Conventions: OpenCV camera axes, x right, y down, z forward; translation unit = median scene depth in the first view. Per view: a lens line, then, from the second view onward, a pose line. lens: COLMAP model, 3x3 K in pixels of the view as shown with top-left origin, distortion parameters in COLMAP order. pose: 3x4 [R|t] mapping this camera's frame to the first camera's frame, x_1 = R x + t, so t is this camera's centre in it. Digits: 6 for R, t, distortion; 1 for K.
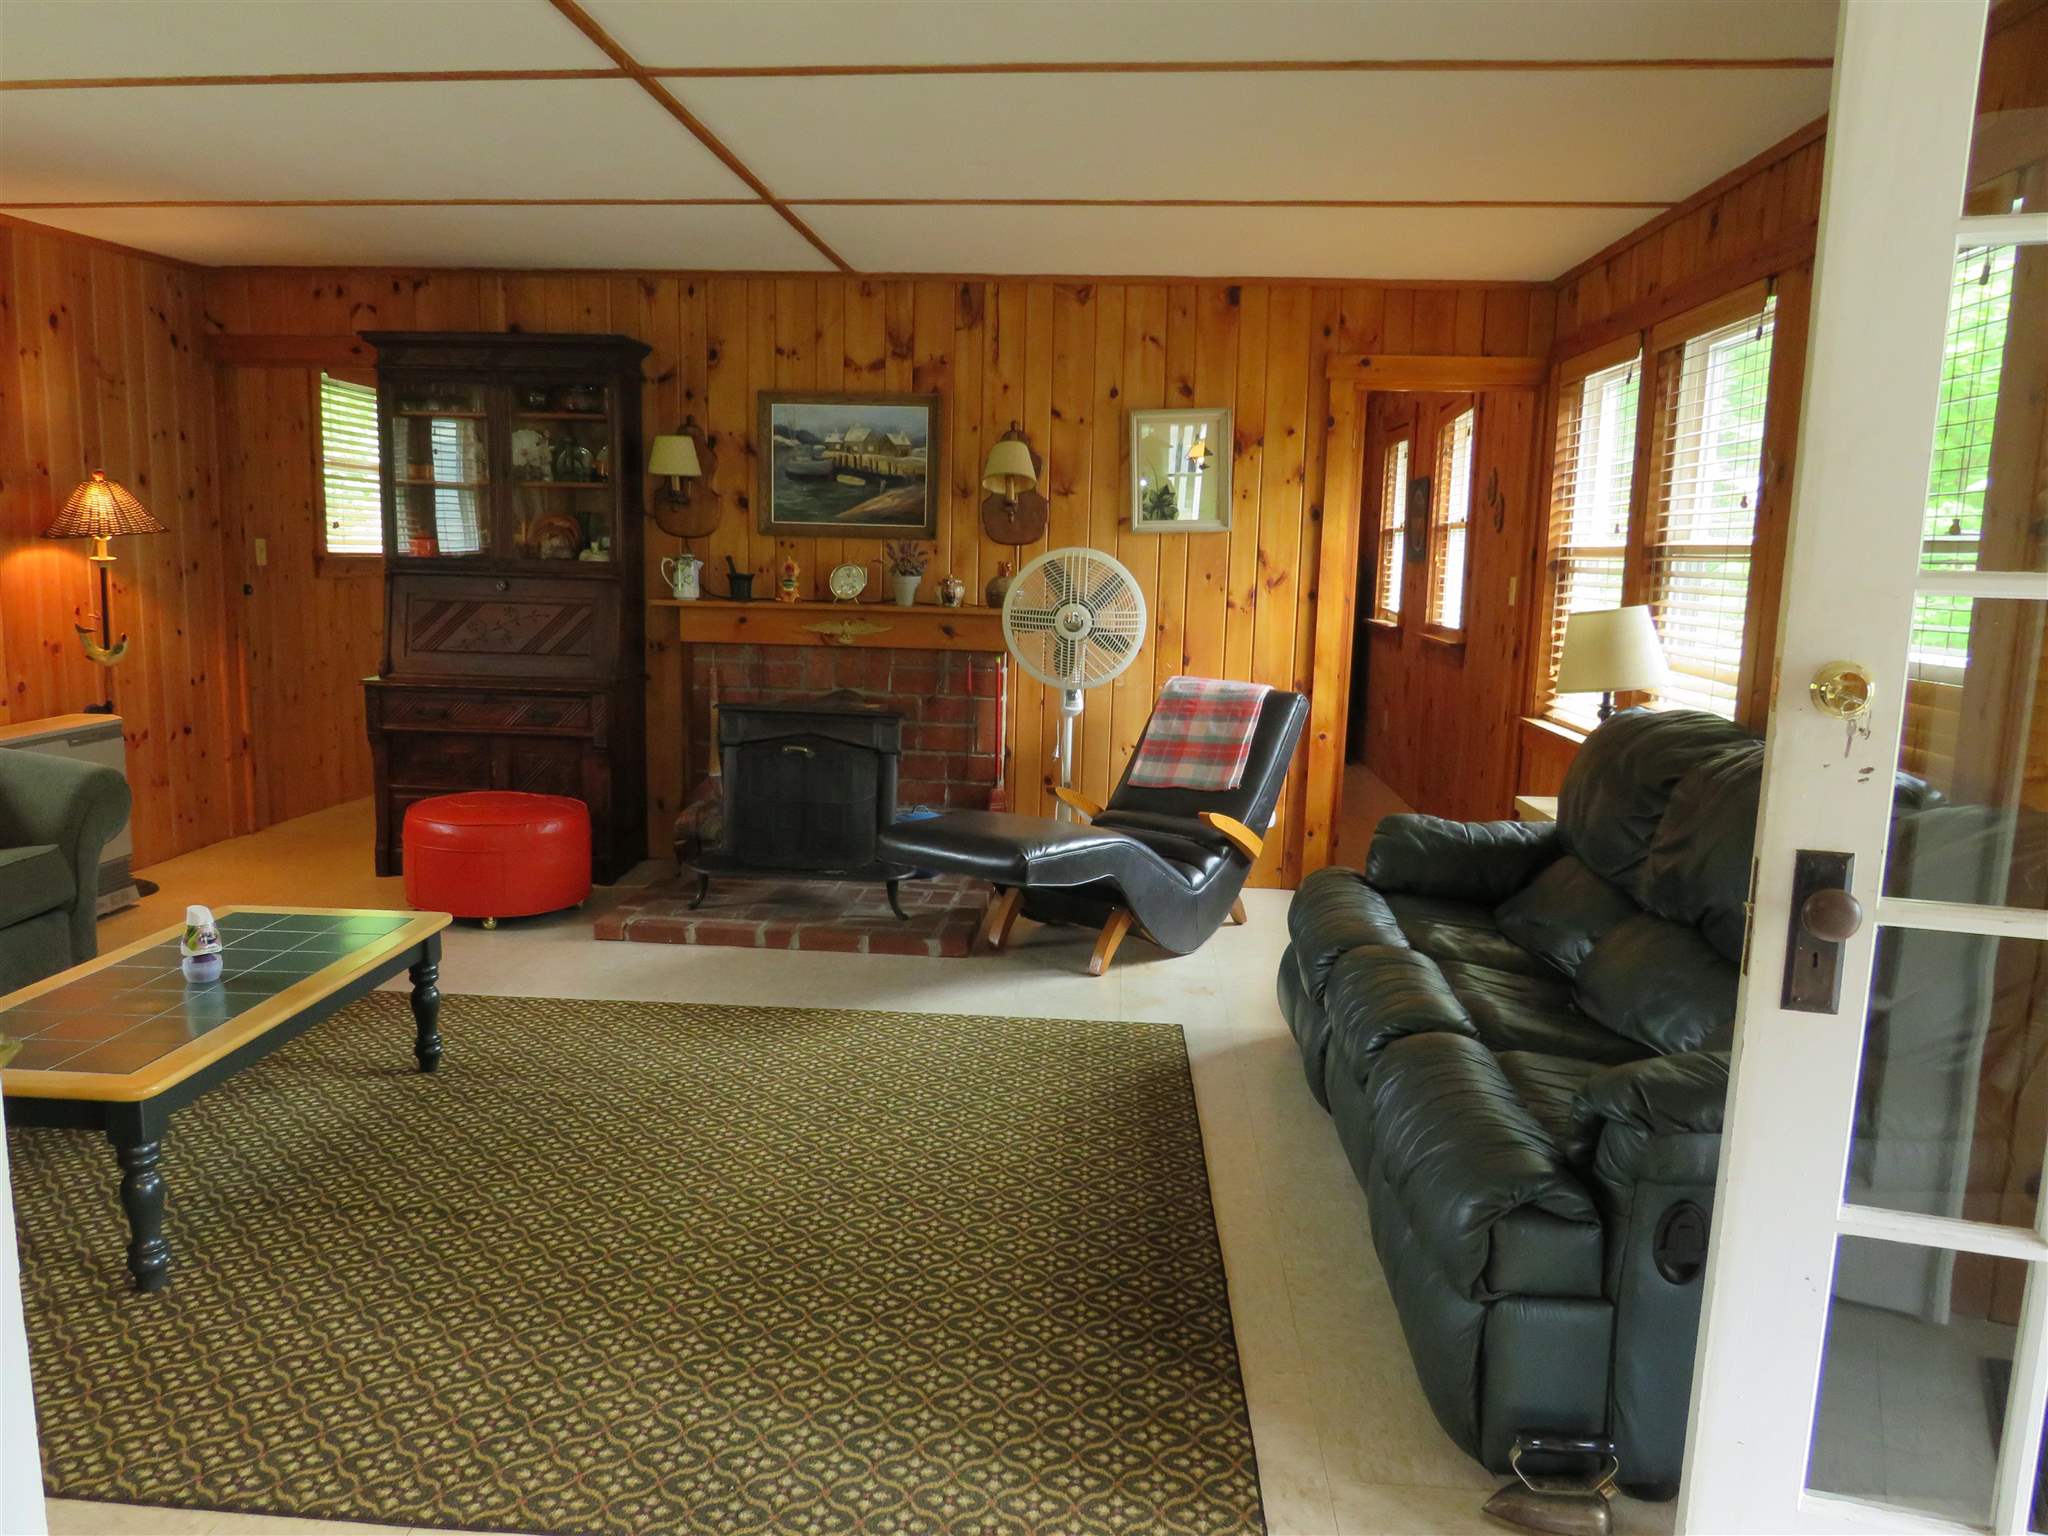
lens RADIAL K [[1478.0, 0, 1033.9], [0, 1478.0, 771.1], [0, 0, 1]] dist [-0.036966, -0.000189]
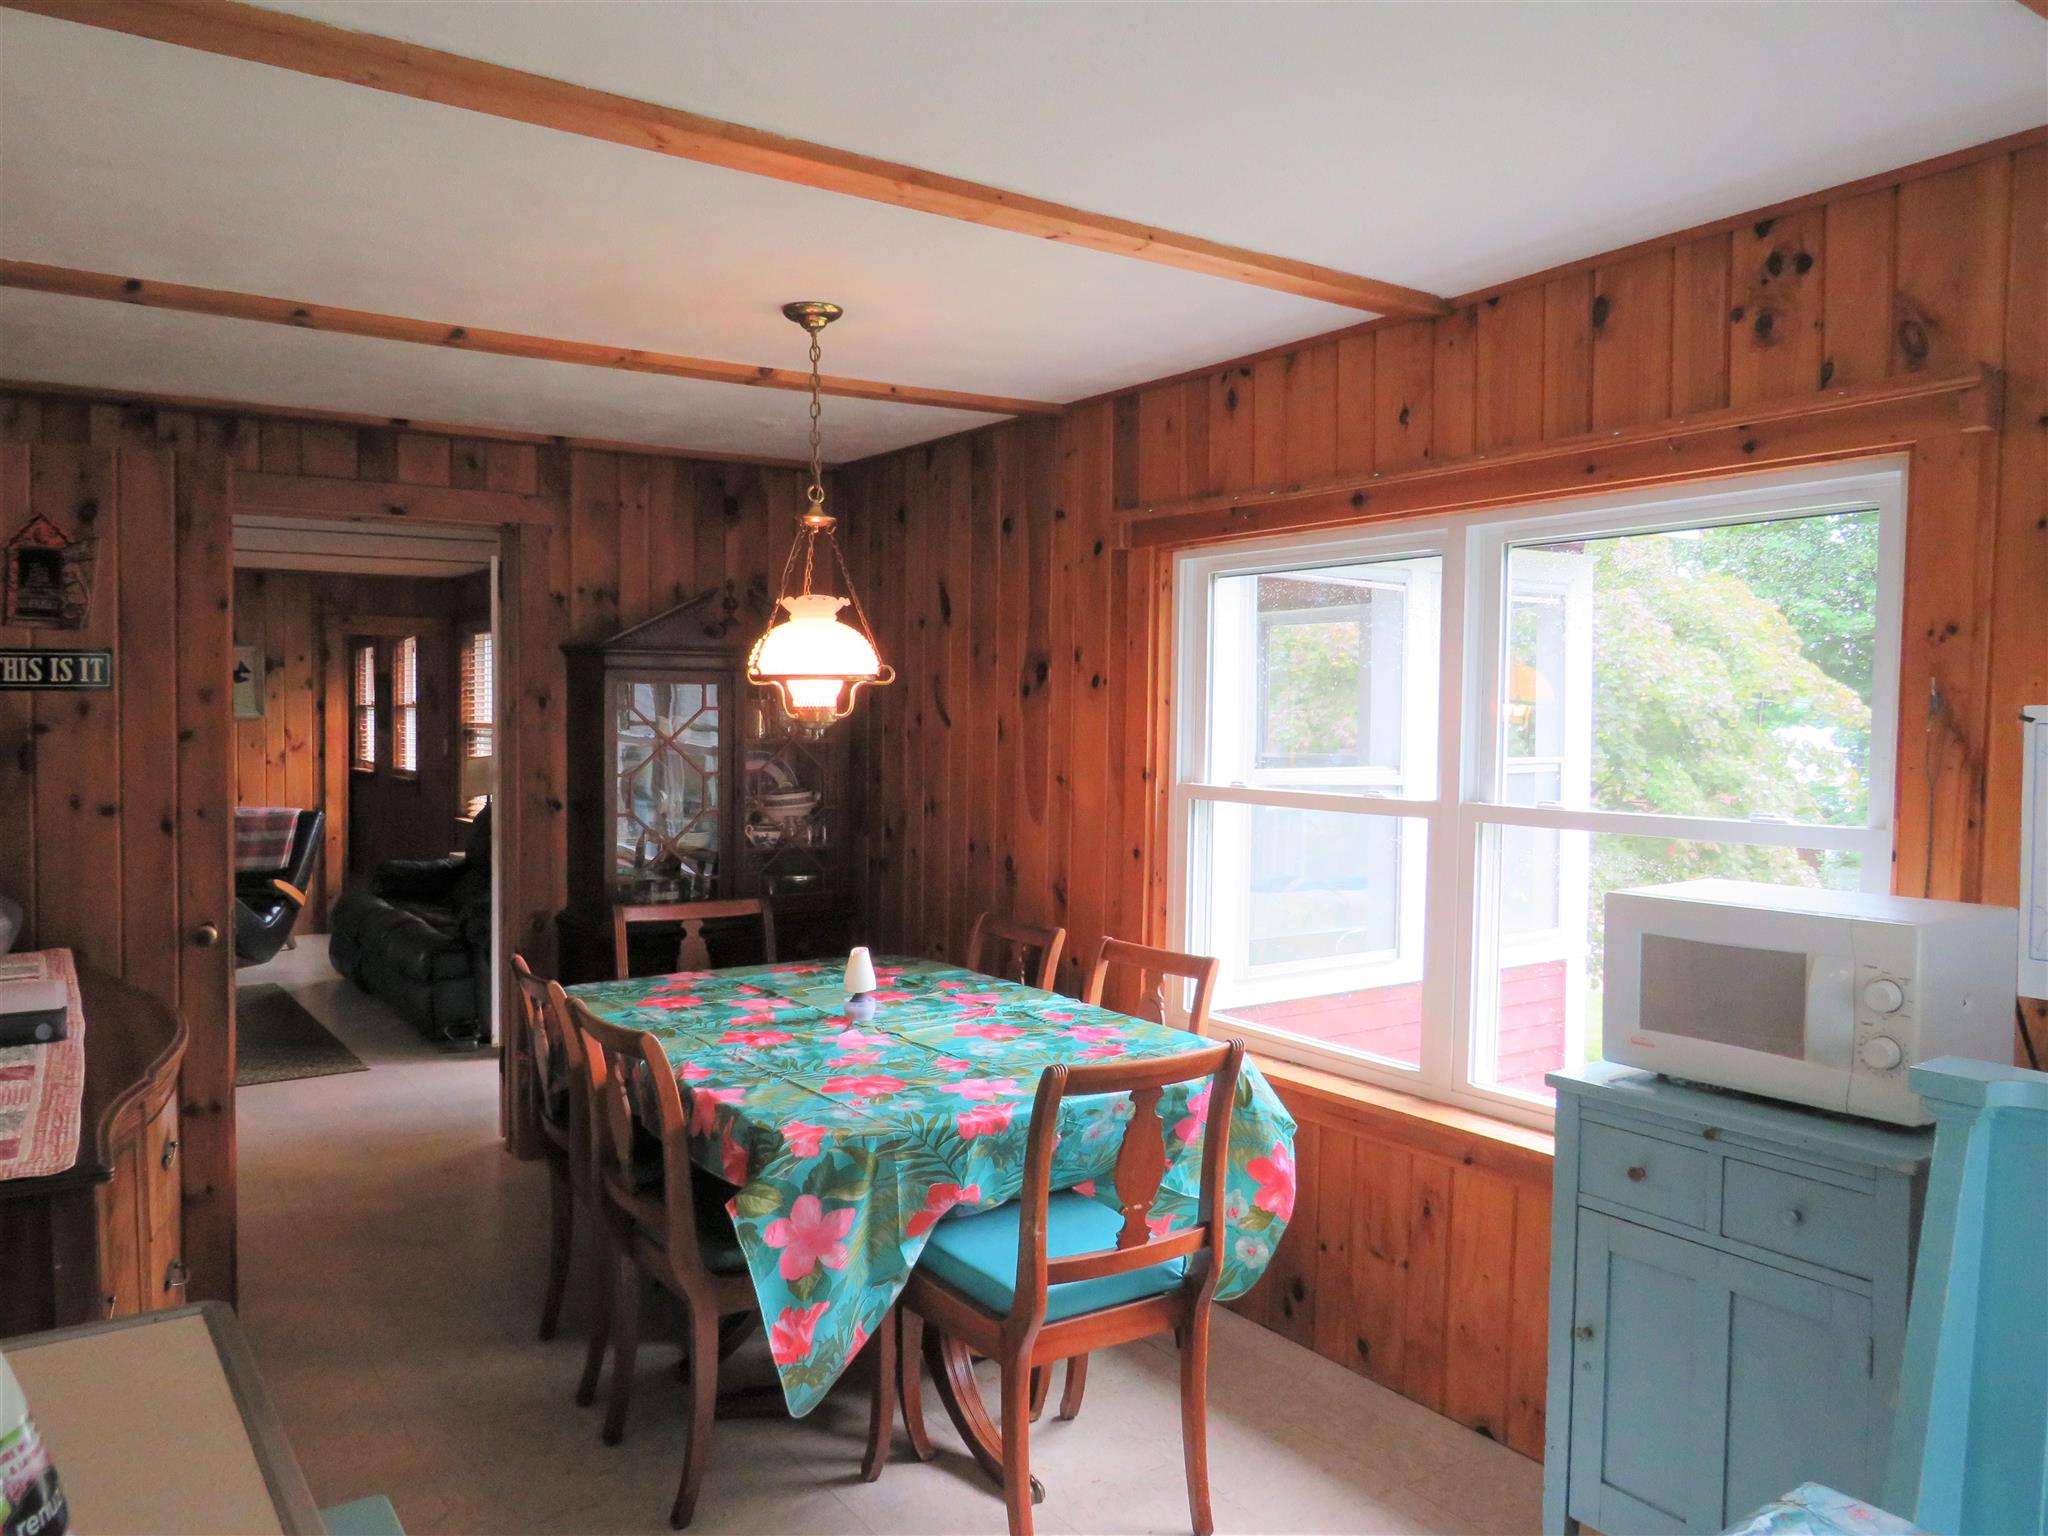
lens RADIAL K [[1478.0, 0, 1040.3], [0, 1478.0, 765.8], [0, 0, 1]] dist [-0.036966, -0.000189]
pose [[0.781057, -0.042907, 0.622984, -0.217210], [0.106367, 0.992199, -0.065020, 0.091389], [-0.615334, 0.117049, 0.779528, -0.821897]]
